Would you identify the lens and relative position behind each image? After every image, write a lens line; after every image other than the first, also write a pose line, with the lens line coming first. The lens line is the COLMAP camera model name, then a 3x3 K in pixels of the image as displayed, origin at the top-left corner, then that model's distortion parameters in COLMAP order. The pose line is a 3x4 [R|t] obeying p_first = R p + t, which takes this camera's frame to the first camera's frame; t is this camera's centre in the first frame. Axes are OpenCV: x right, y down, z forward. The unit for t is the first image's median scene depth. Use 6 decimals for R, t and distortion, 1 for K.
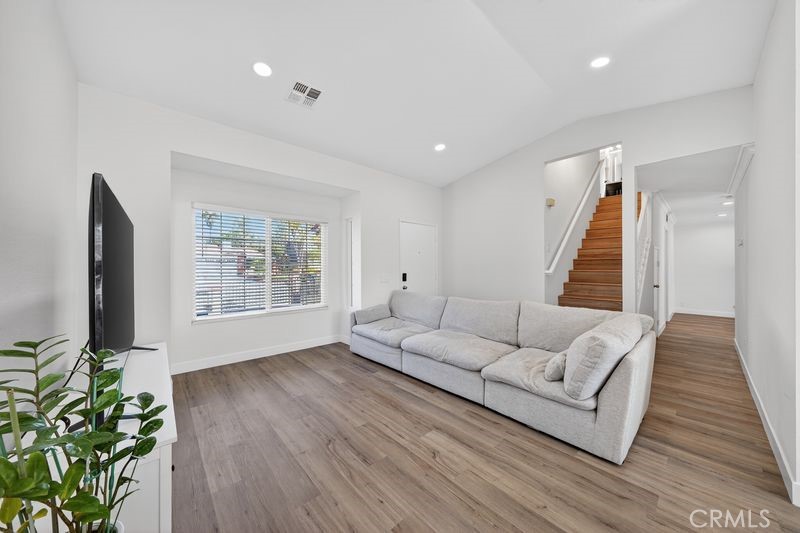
lens RADIAL K [[275.0, 0, 399.7], [0, 275.0, 266.7], [0, 0, 1]] dist [-0.002367, 0.000274]
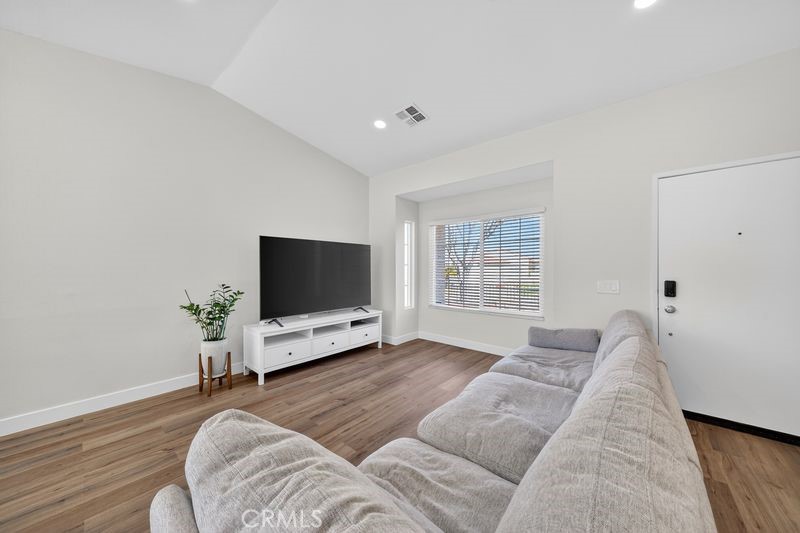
lens RADIAL K [[275.0, 0, 395.6], [0, 275.0, 270.2], [0, 0, 1]] dist [-0.002367, 0.000274]
pose [[0.127556, 0.012190, -0.991756, 0.617755], [-0.004149, 0.999922, 0.011757, 0.000935], [0.991823, 0.002615, 0.127597, 0.621949]]
